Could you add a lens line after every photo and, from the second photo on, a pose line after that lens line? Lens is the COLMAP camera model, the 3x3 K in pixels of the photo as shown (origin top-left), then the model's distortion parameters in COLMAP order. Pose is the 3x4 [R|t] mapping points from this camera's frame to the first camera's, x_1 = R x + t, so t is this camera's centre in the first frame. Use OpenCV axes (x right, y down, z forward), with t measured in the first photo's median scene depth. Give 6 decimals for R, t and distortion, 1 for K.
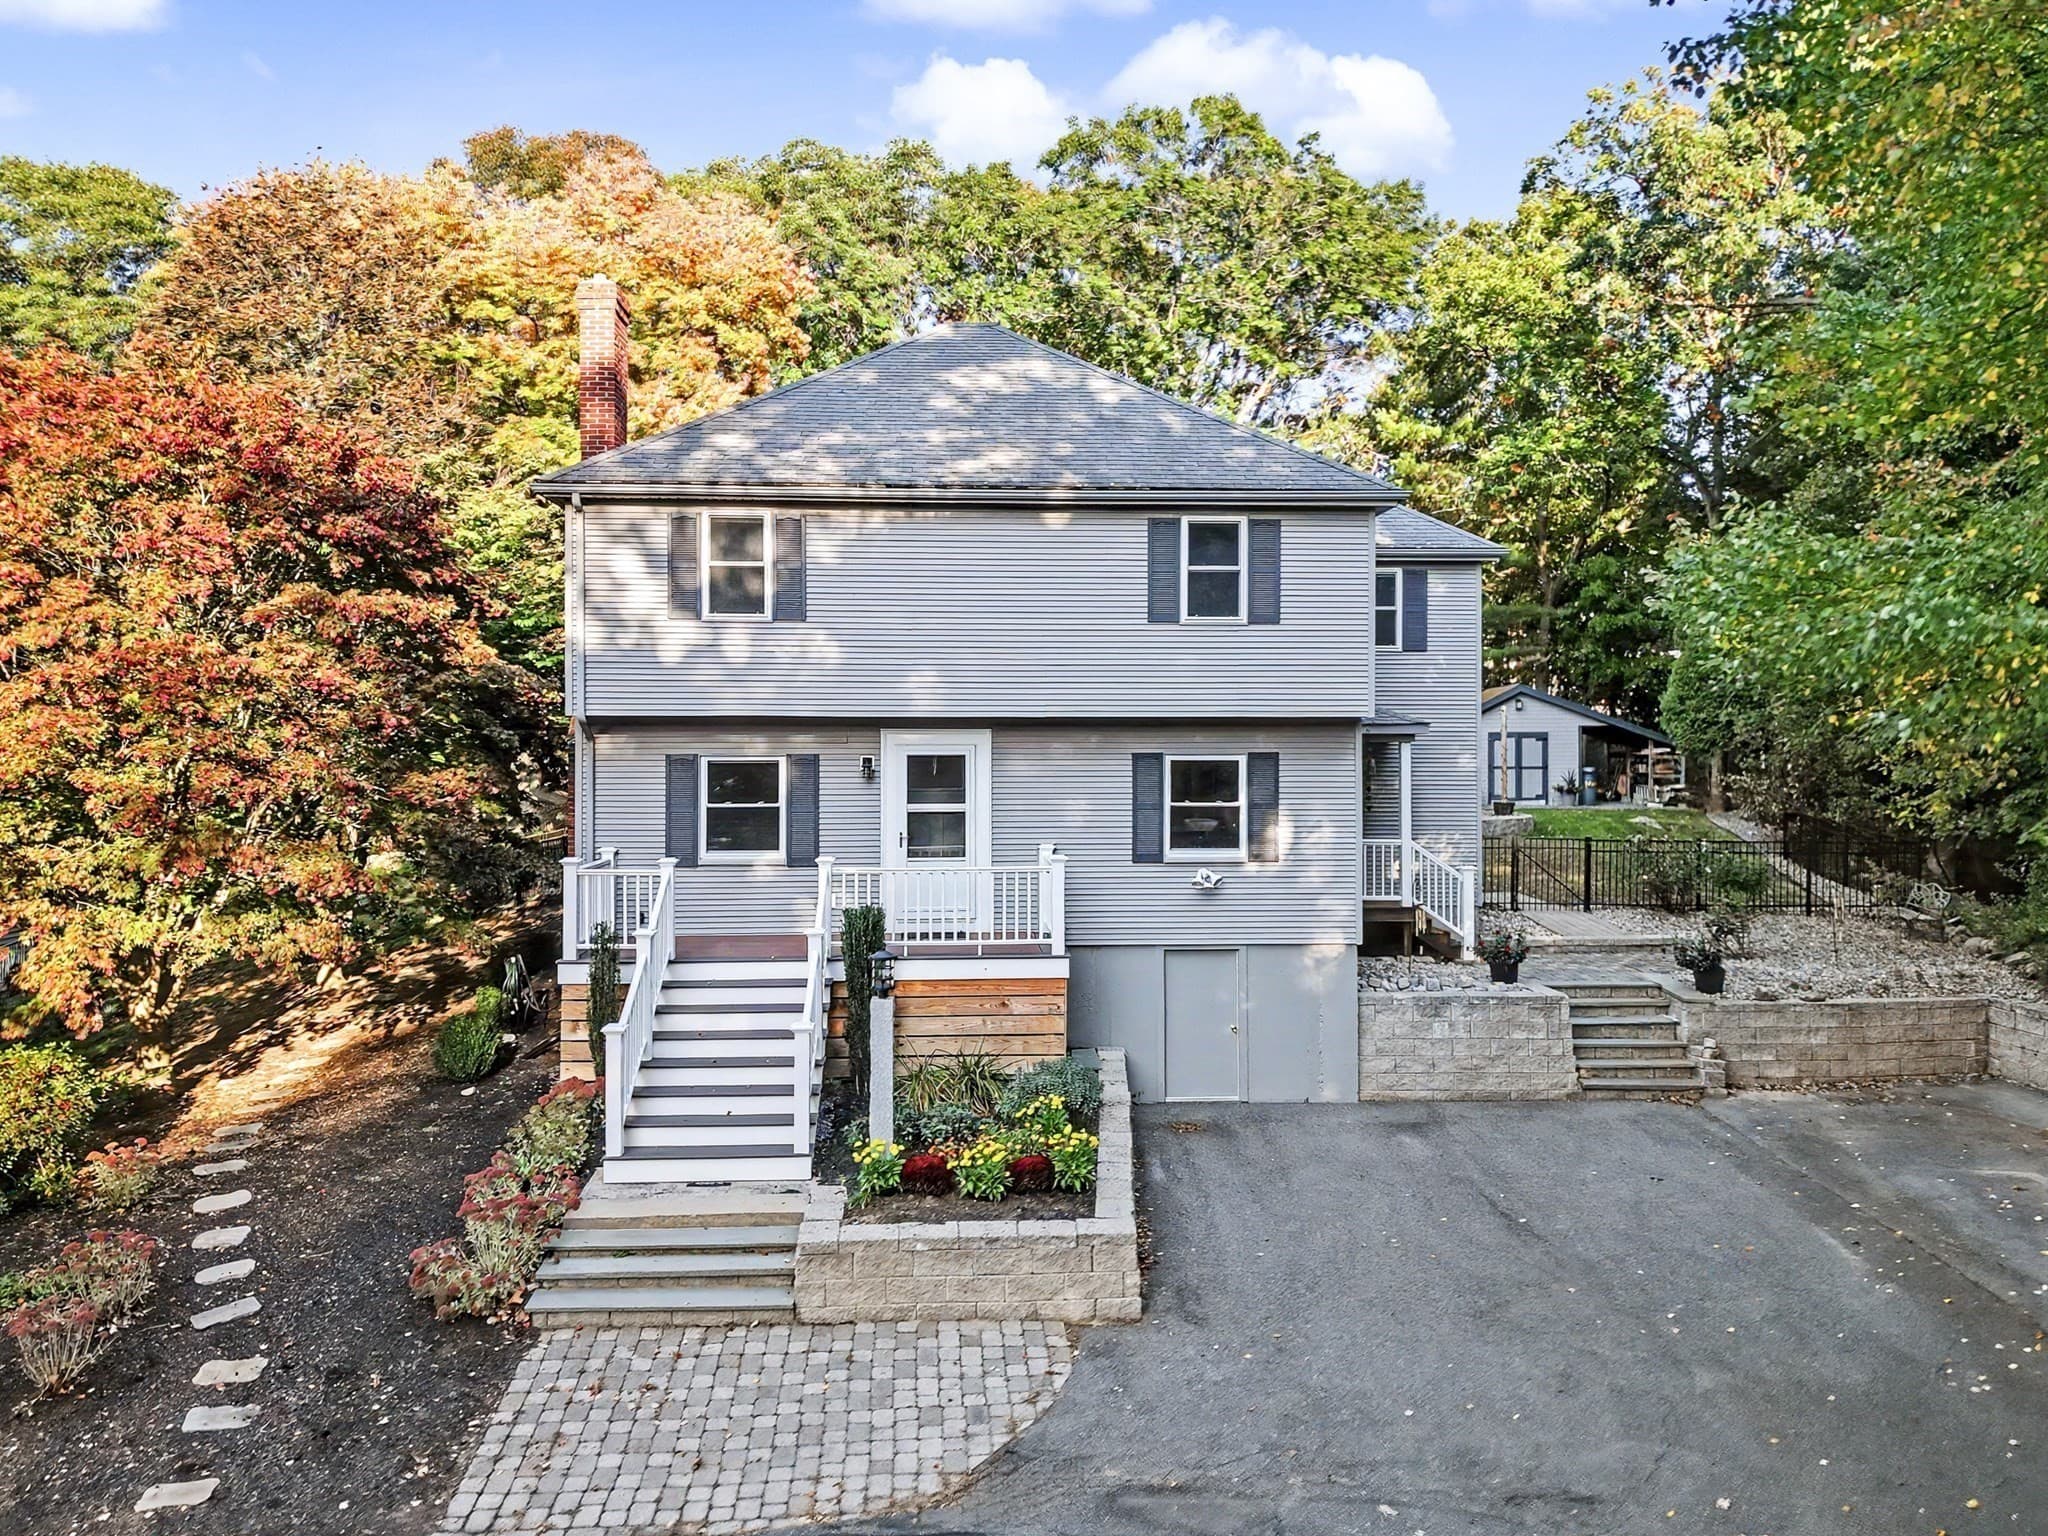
lens RADIAL K [[1493.1, 0, 1016.3], [0, 1493.1, 770.1], [0, 0, 1]] dist [0.025880, -0.051916]
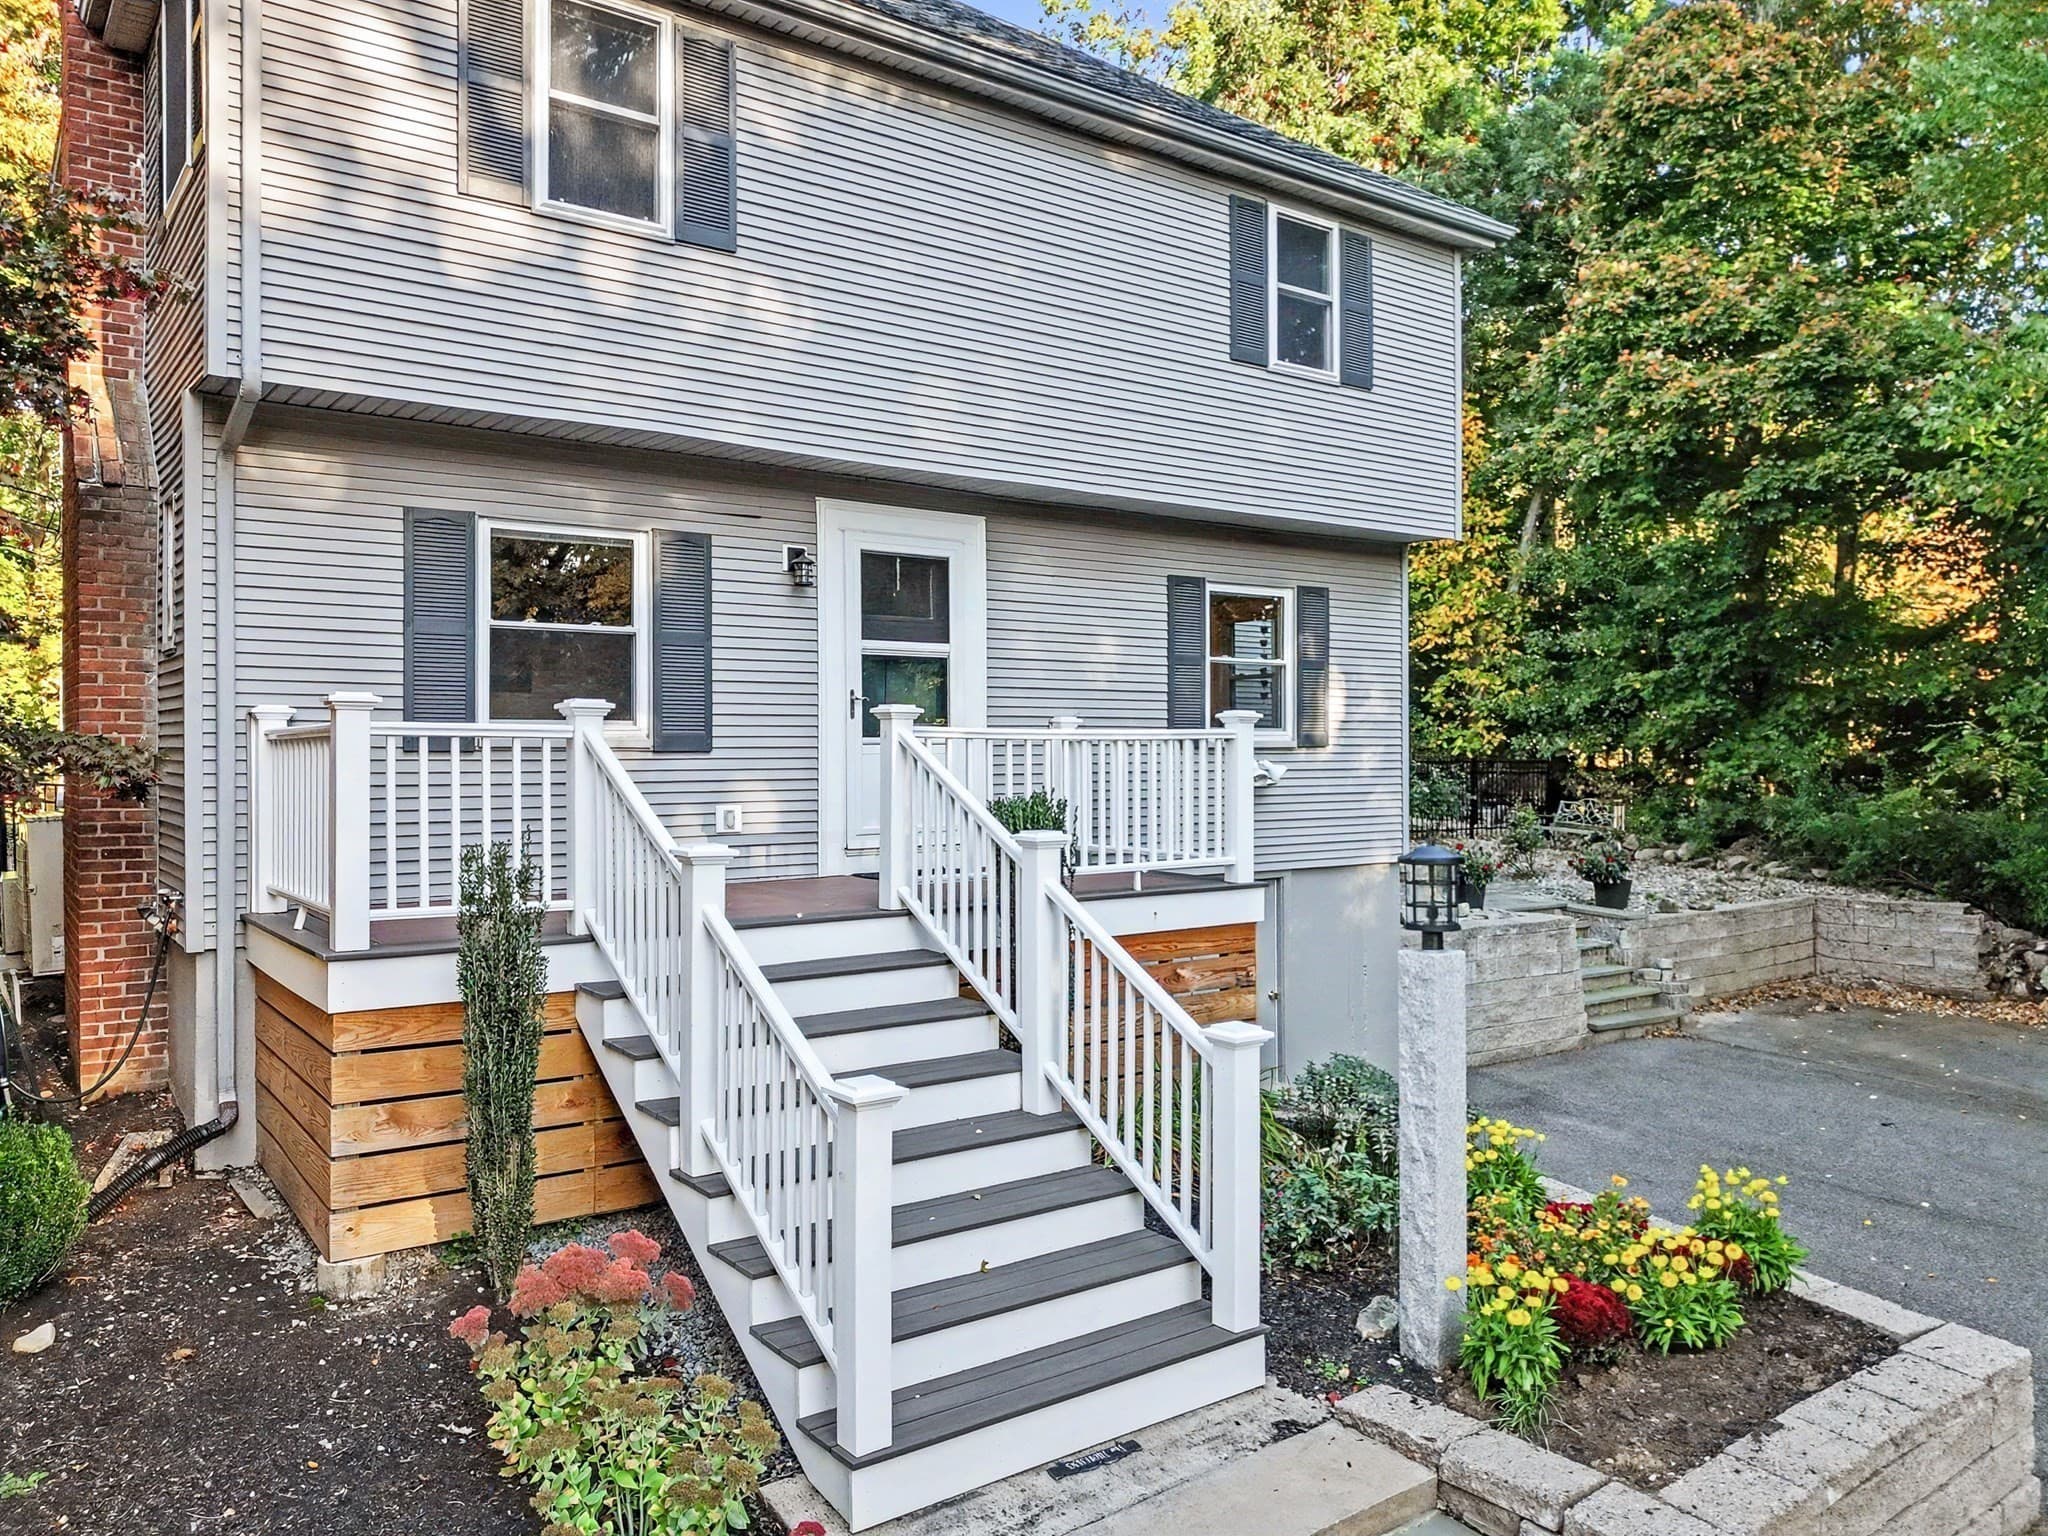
lens RADIAL K [[1487.8, 0, 1024.0], [0, 1487.8, 768.0], [0, 0, 1]] dist [-0.005159, 0.000836]
pose [[0.837882, -0.006715, 0.545810, -0.329563], [0.010919, 0.999930, -0.004460, 0.075547], [-0.545742, 0.009696, 0.837897, 0.524092]]
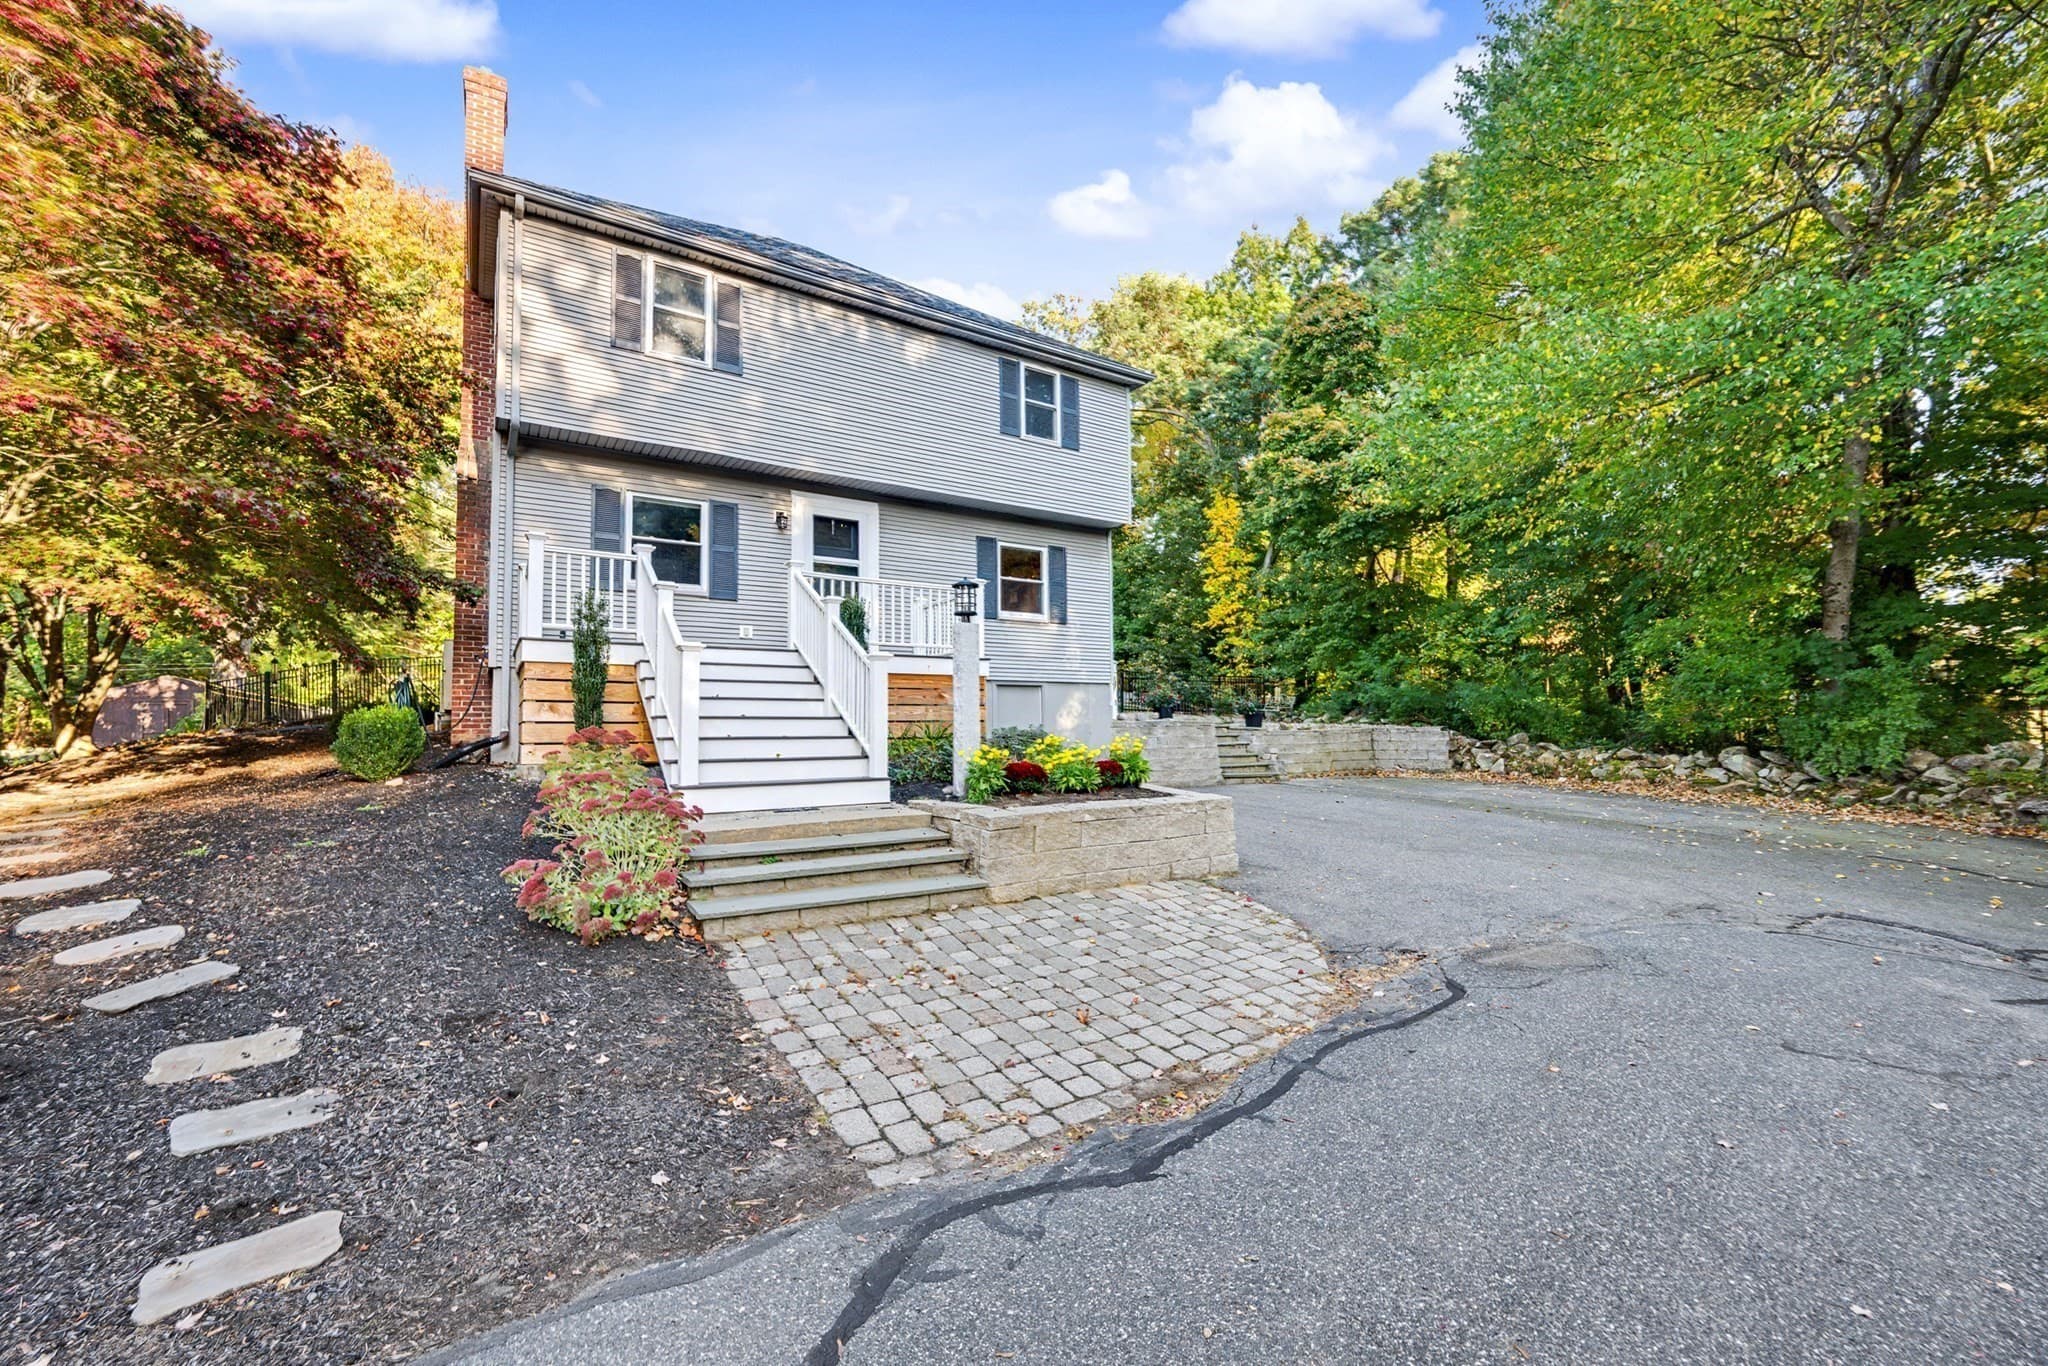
lens RADIAL K [[827.4, 0, 1019.4], [0, 827.4, 697.8], [0, 0, 1]] dist [-0.001988, 0.000240]
pose [[0.868189, 0.011961, 0.496089, -0.264916], [0.018042, 0.998288, -0.055645, 0.181925], [-0.495905, 0.057261, 0.866487, 0.358874]]
